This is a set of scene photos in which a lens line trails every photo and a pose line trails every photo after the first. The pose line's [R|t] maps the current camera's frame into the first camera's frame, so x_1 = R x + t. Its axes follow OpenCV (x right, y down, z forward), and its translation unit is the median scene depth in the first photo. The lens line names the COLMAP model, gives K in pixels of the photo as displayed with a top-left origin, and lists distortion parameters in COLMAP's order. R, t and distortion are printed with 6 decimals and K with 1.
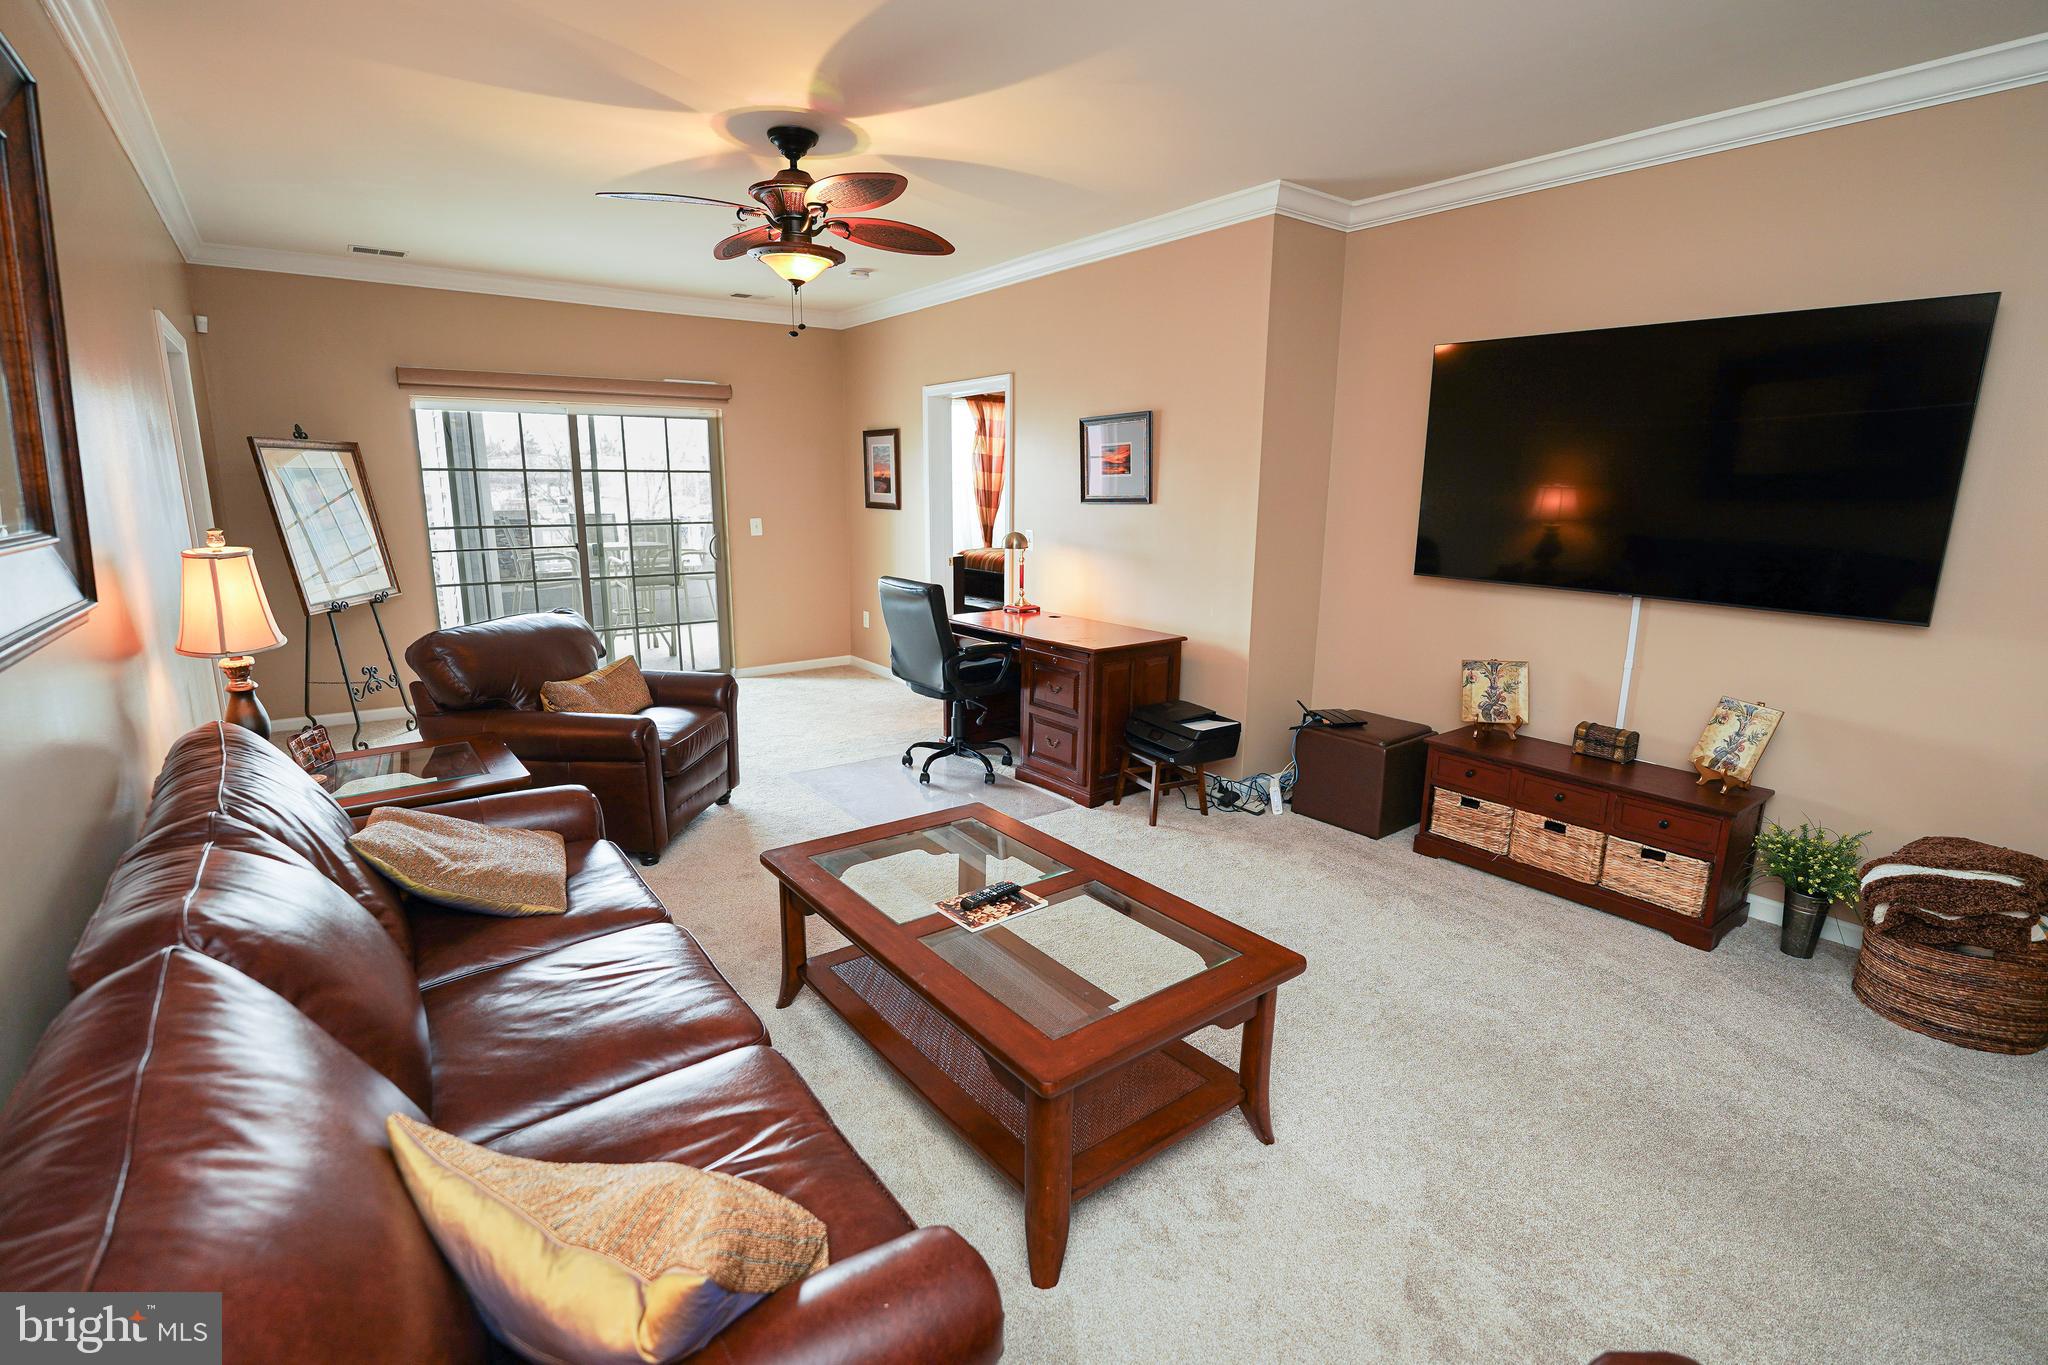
lens RADIAL K [[941.7, 0, 1010.3], [0, 941.7, 682.8], [0, 0, 1]] dist [-0.026066, -0.000597]
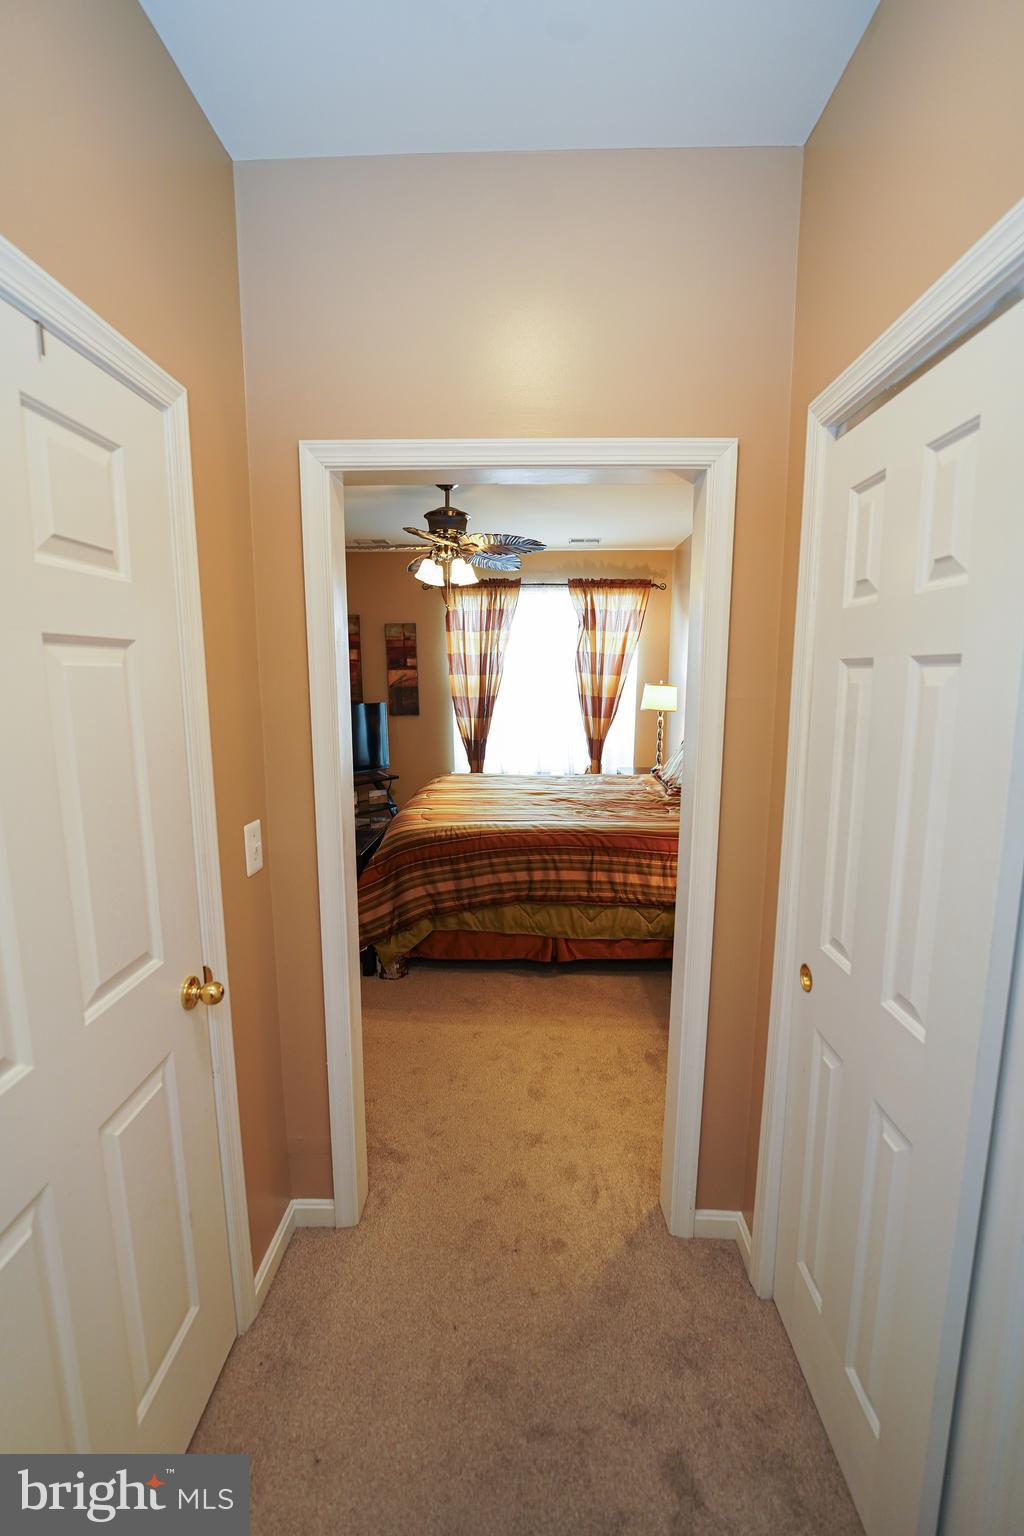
lens RADIAL K [[659.1, 0, 536.0], [0, 659.1, 792.3], [0, 0, 1]] dist [-0.023064, 0.000336]
pose [[0.802983, 0.099355, -0.587663, 0.483311], [-0.123265, 0.992374, -0.000651, -0.198210], [0.583116, 0.072961, 0.809106, 0.885277]]
